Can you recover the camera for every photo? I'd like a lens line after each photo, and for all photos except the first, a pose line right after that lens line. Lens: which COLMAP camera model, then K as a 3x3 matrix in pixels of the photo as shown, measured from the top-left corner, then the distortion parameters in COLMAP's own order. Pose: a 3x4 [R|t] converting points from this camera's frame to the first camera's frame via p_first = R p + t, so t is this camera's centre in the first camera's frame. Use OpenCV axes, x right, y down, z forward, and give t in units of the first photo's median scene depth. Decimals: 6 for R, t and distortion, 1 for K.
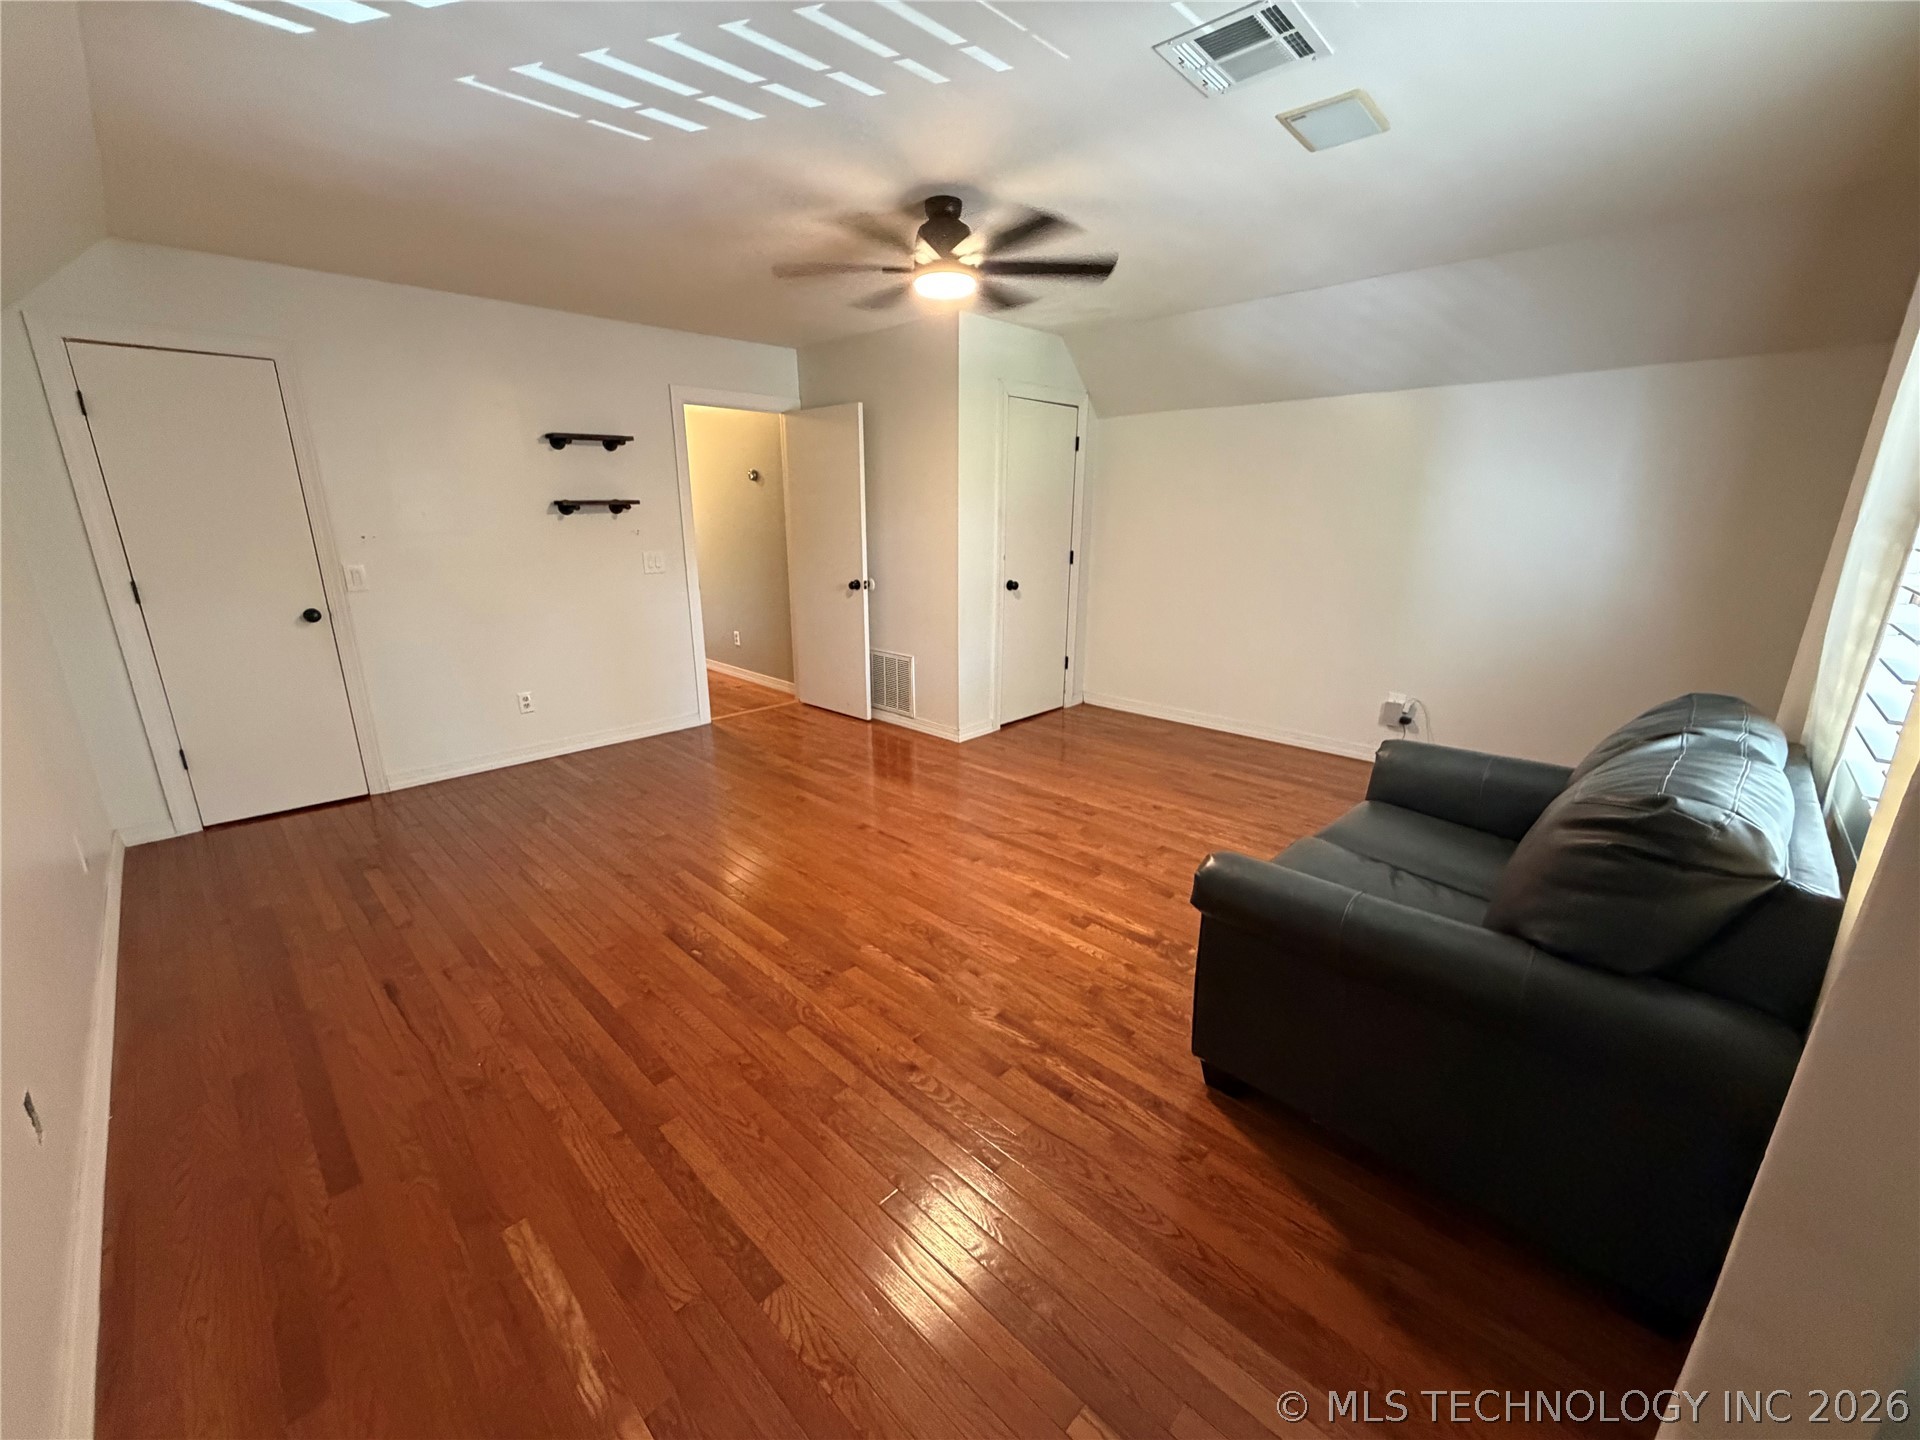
lens RADIAL K [[767.8, 0, 954.9], [0, 767.8, 720.7], [0, 0, 1]] dist [-0.000379, 0.000054]
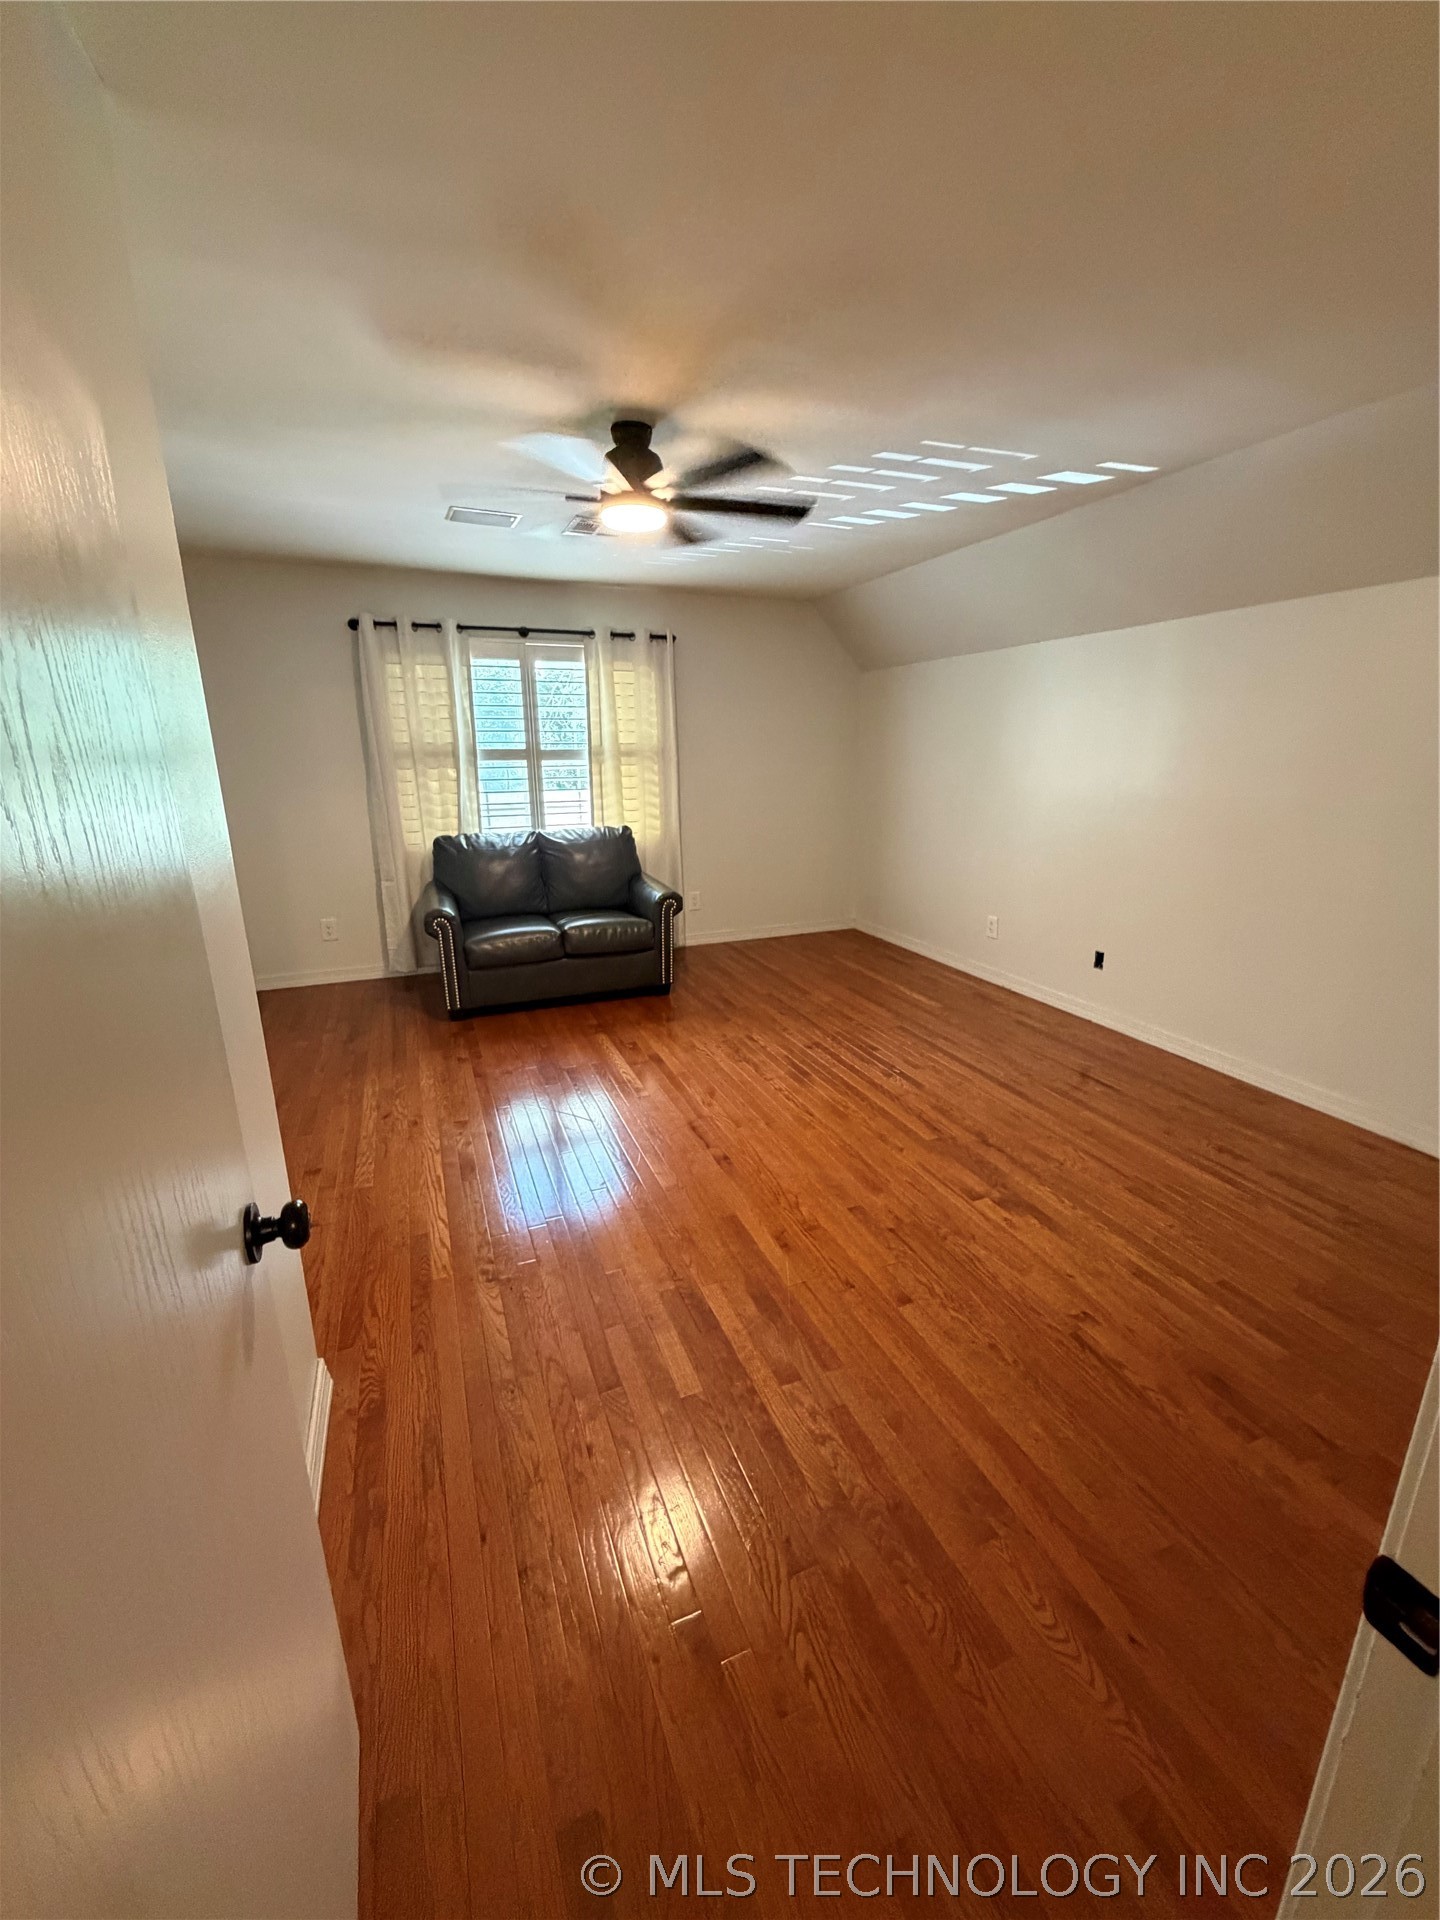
lens RADIAL K [[767.8, 0, 720.7], [0, 767.8, 956.0], [0, 0, 1]] dist [-0.000379, 0.000054]
pose [[-0.916384, -0.096945, 0.388384, -0.465911], [0.116745, 0.863328, 0.490954, -0.497030], [-0.382898, 0.495244, -0.779822, 1.739871]]
